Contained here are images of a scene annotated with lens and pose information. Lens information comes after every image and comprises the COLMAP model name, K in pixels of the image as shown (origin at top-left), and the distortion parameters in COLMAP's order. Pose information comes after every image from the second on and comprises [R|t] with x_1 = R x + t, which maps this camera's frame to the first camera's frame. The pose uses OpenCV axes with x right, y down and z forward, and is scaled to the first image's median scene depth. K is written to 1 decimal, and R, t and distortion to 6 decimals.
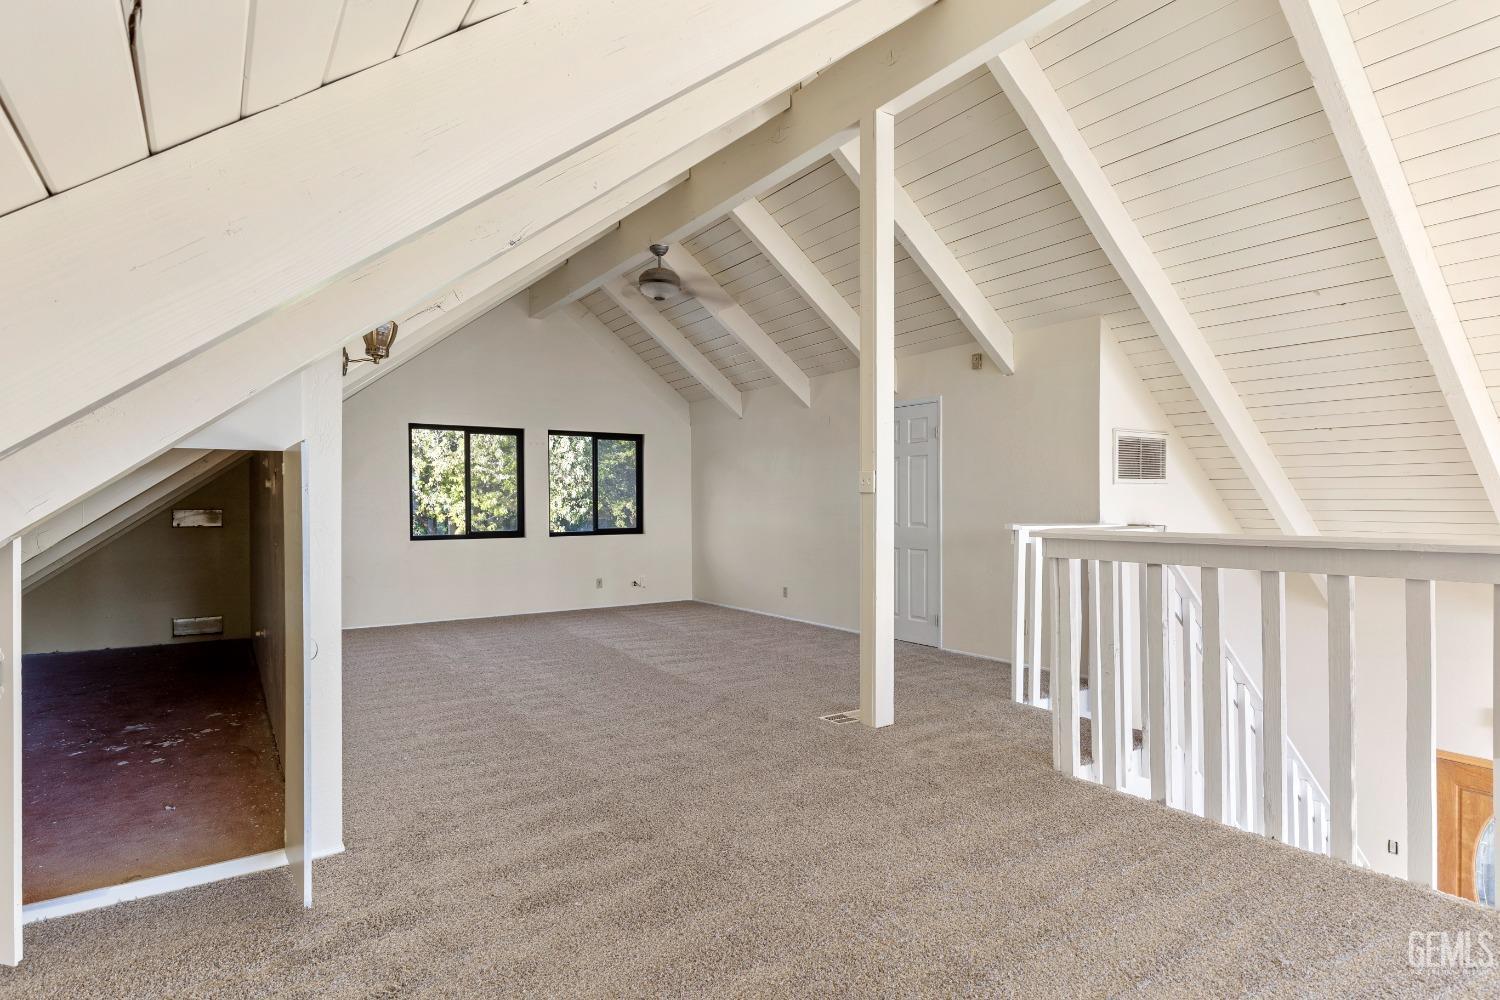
lens RADIAL K [[772.6, 0, 749.9], [0, 772.6, 475.4], [0, 0, 1]] dist [-0.005365, -0.000685]
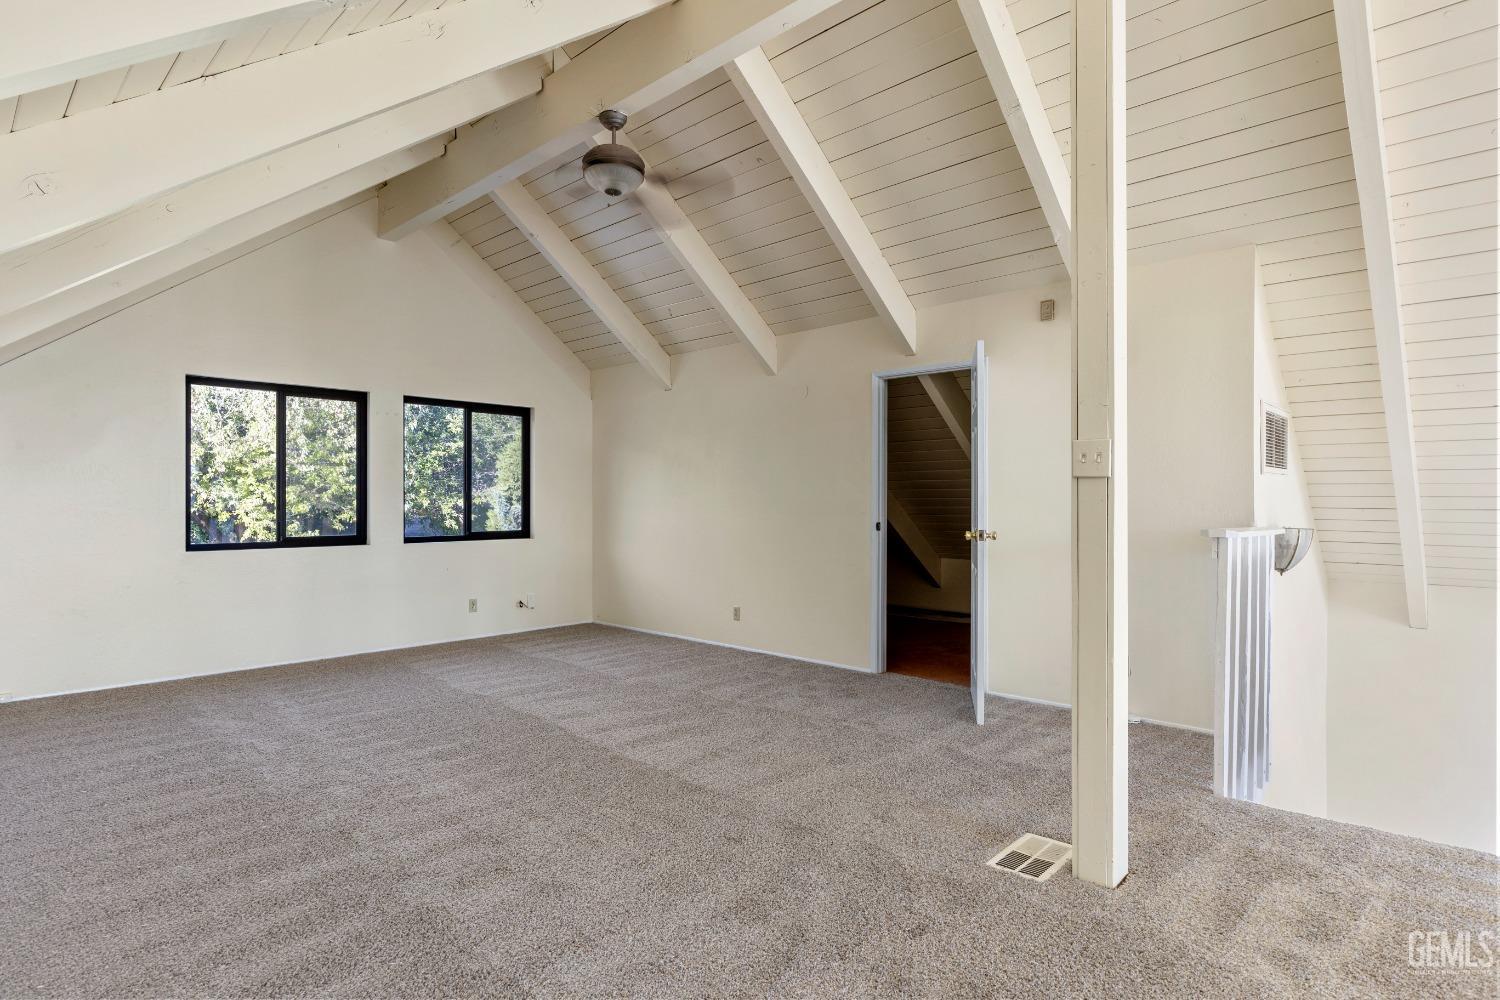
lens RADIAL K [[772.6, 0, 749.9], [0, 772.6, 475.4], [0, 0, 1]] dist [-0.005365, -0.000685]
pose [[0.975578, 0.012790, 0.219281, -0.101887], [-0.013229, 0.999912, 0.000535, 0.011024], [-0.219255, -0.003423, 0.975662, 0.223371]]
